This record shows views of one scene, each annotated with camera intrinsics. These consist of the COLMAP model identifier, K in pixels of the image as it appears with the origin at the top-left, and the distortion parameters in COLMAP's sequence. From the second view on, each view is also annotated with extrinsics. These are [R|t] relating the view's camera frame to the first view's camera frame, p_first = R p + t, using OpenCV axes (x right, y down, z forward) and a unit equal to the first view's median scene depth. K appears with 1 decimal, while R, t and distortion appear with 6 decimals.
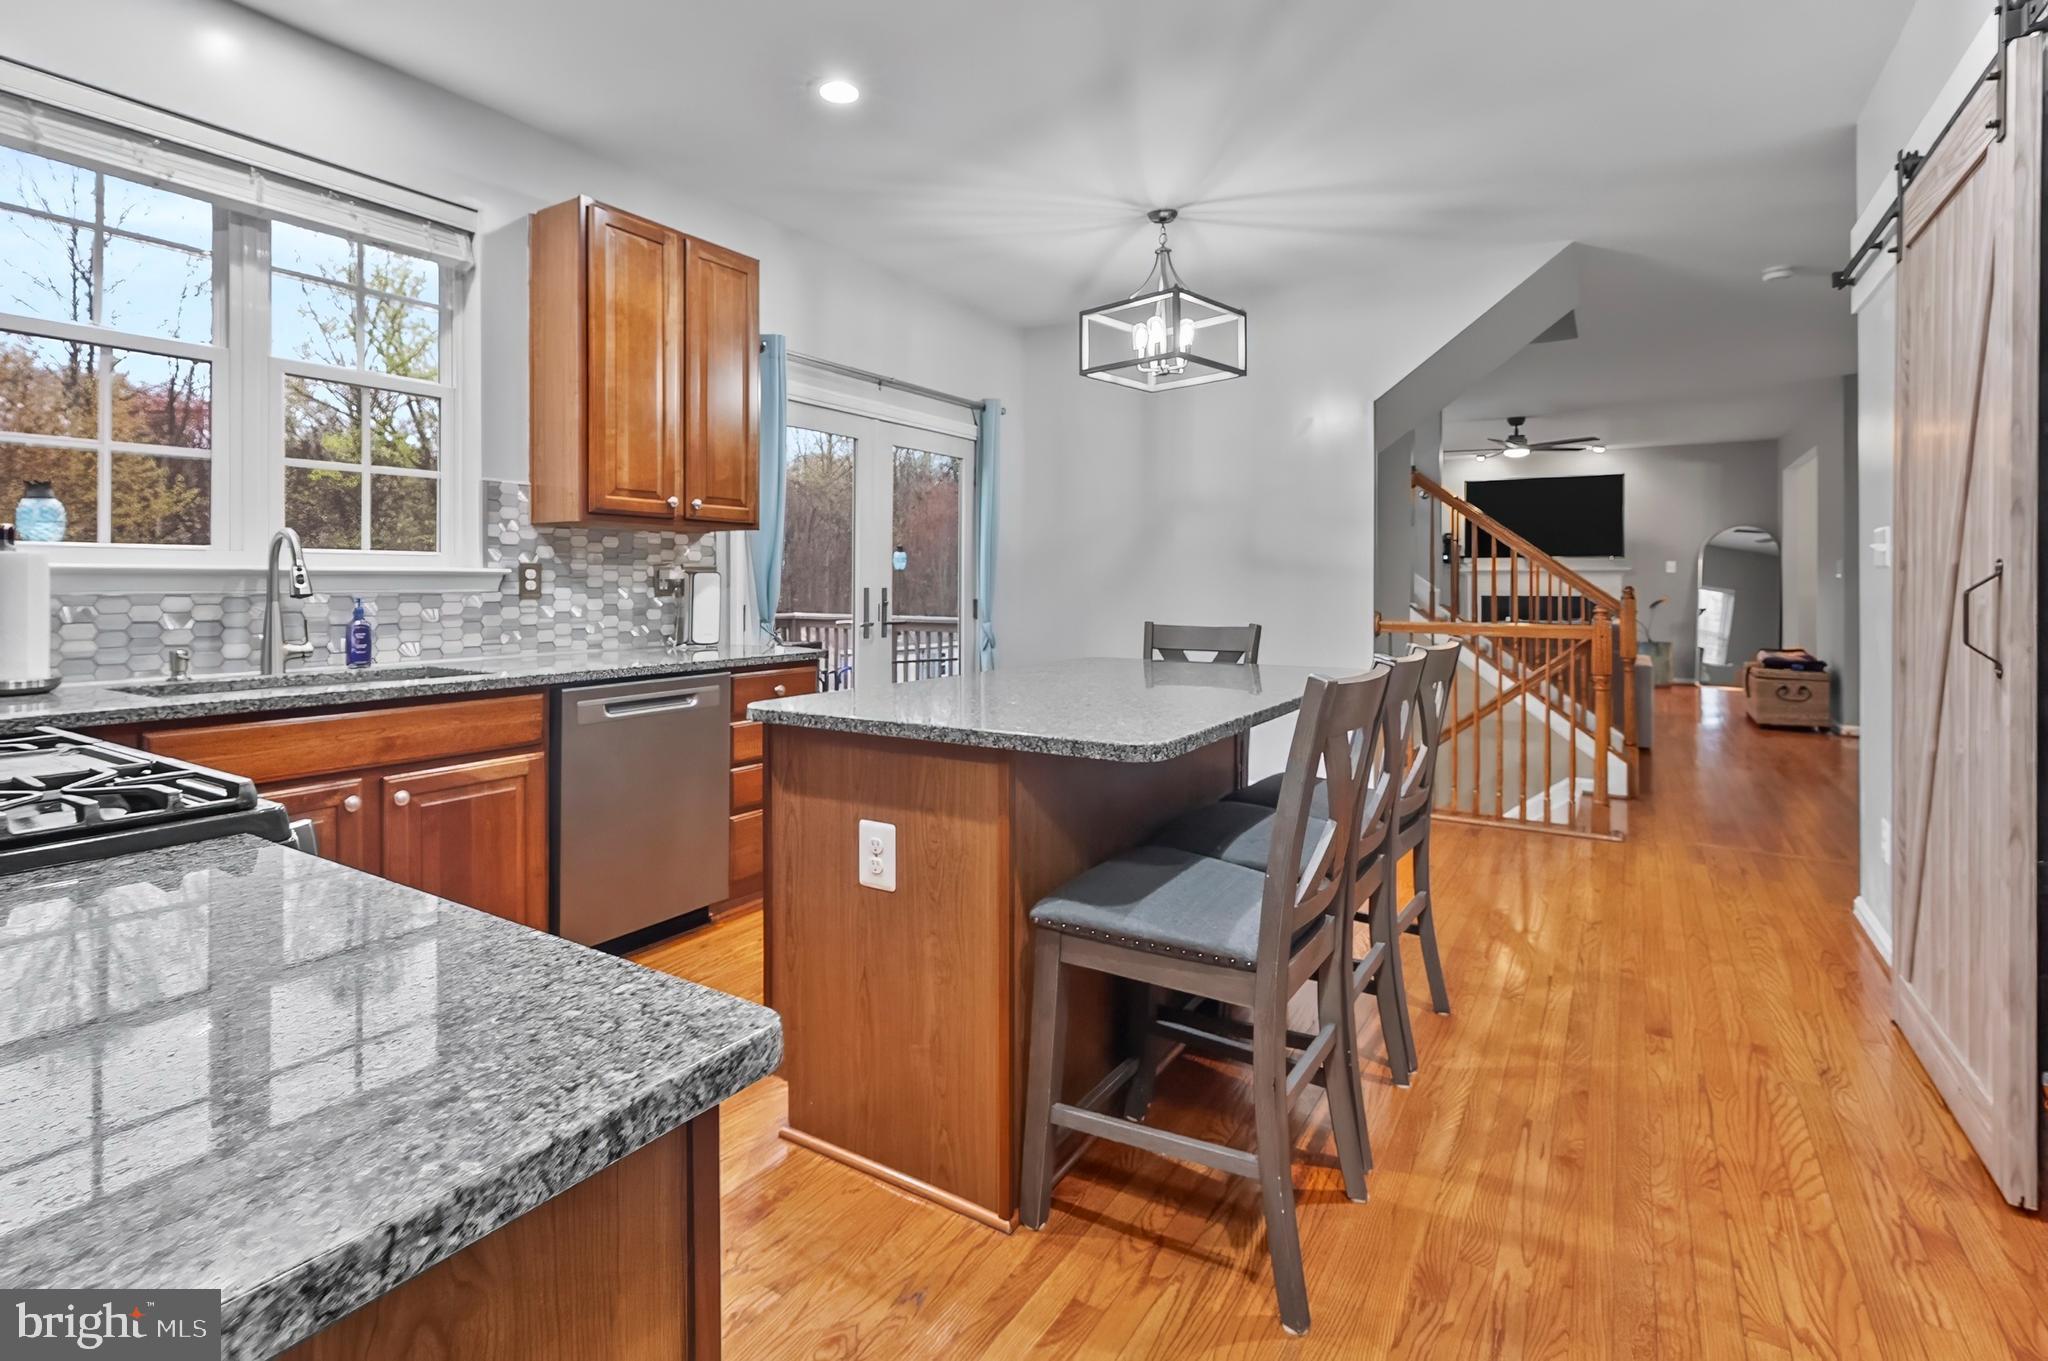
lens RADIAL K [[965.8, 0, 1030.3], [0, 965.8, 574.7], [0, 0, 1]] dist [-0.005165, 0.001902]
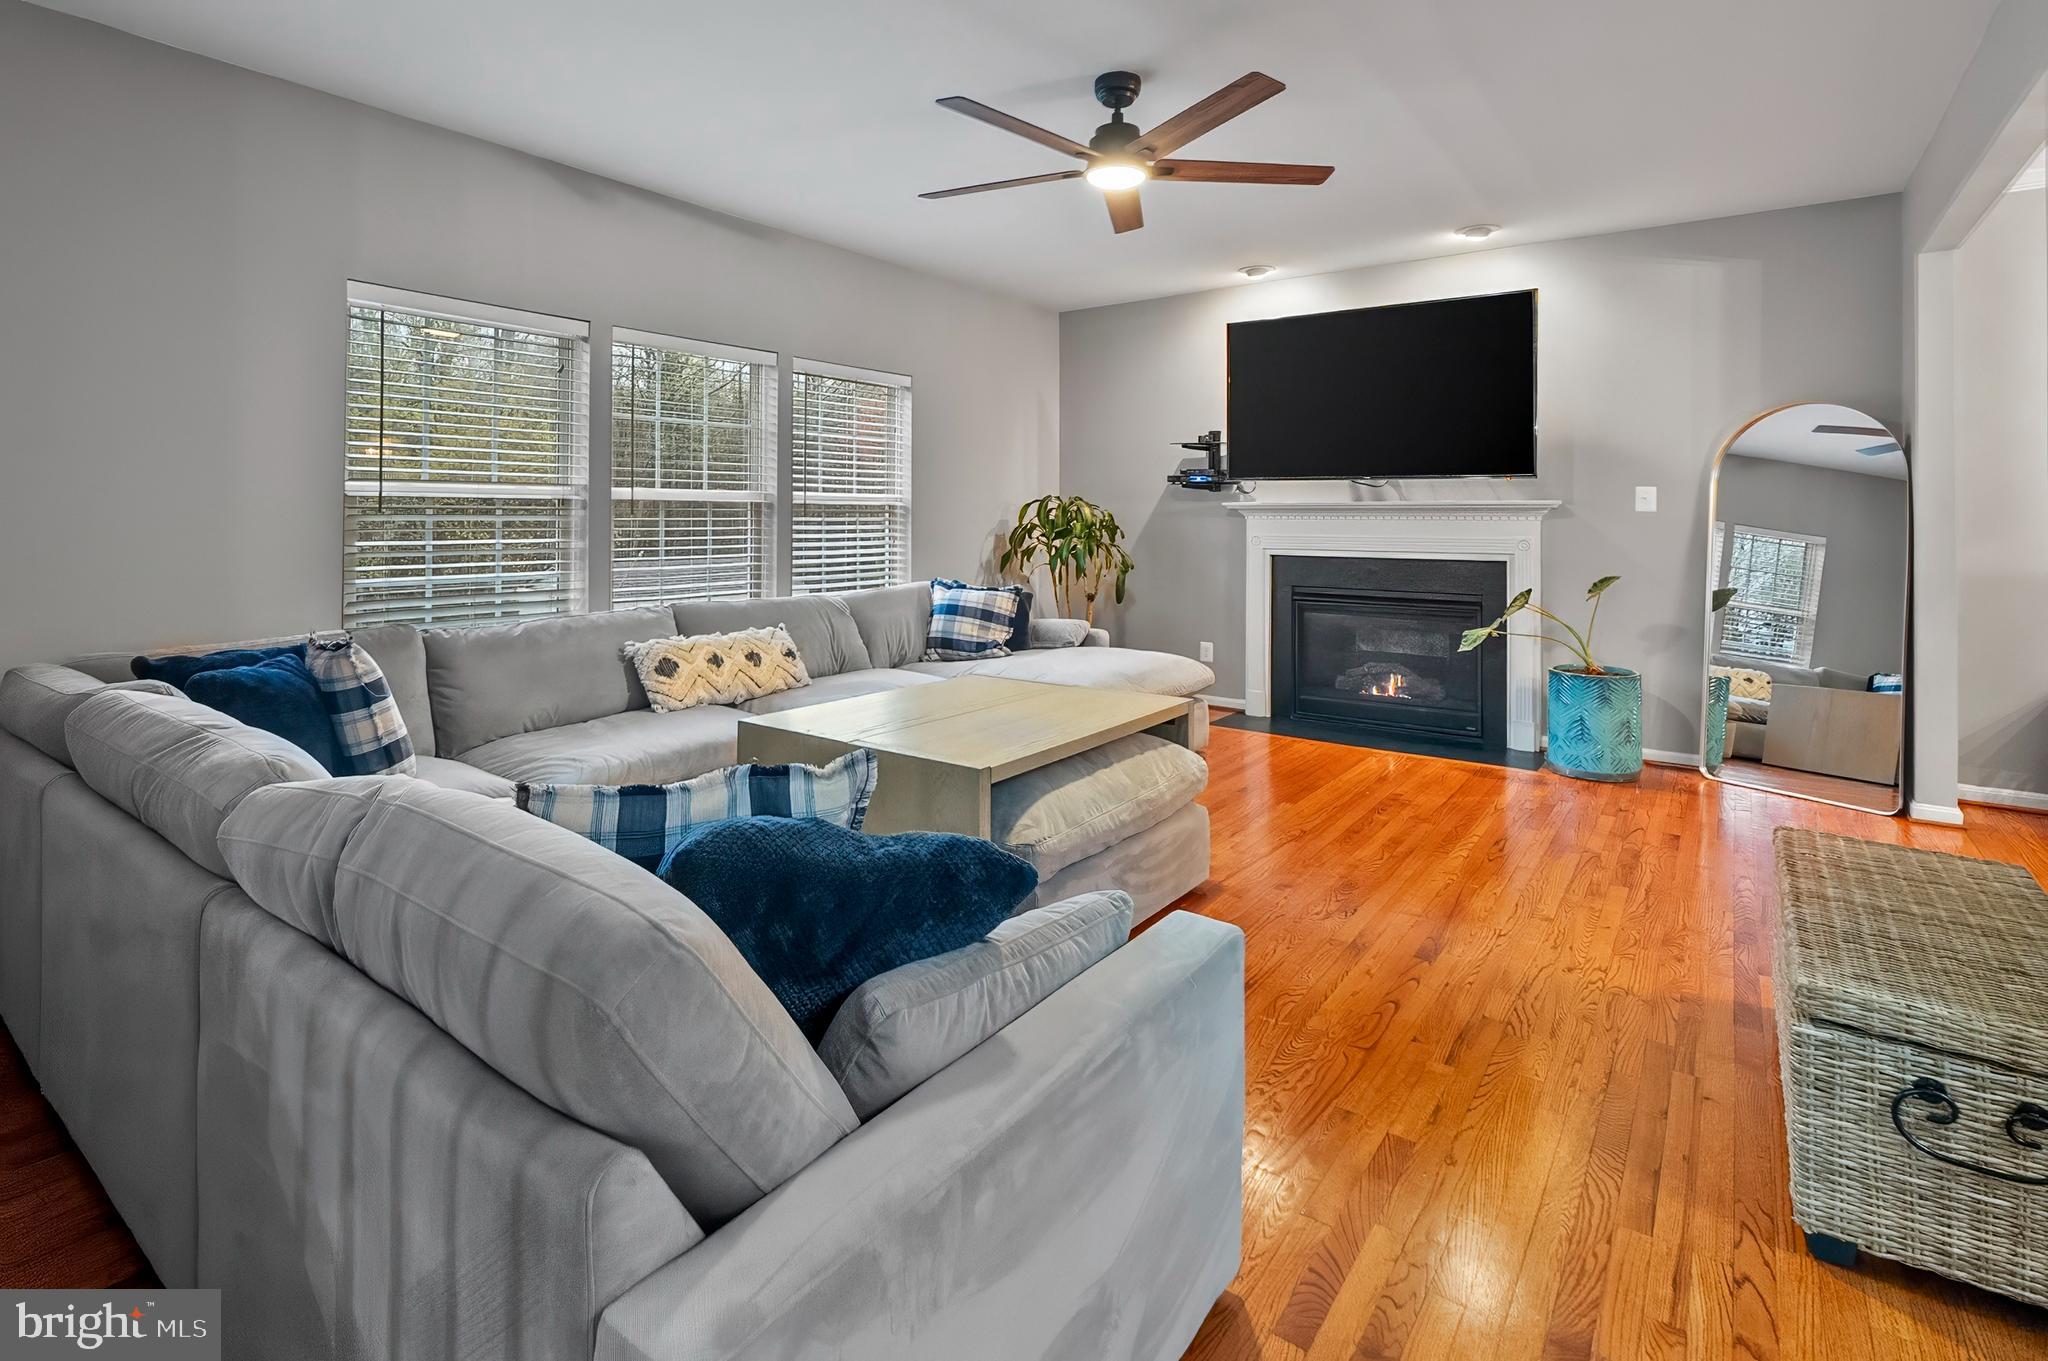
lens RADIAL K [[965.8, 0, 1021.6], [0, 965.8, 527.4], [0, 0, 1]] dist [-0.005165, 0.001902]
pose [[0.996480, -0.001784, -0.083816, 0.416241], [0.002960, 0.999899, 0.013910, -0.001935], [0.083783, -0.014109, 0.996384, 0.535040]]
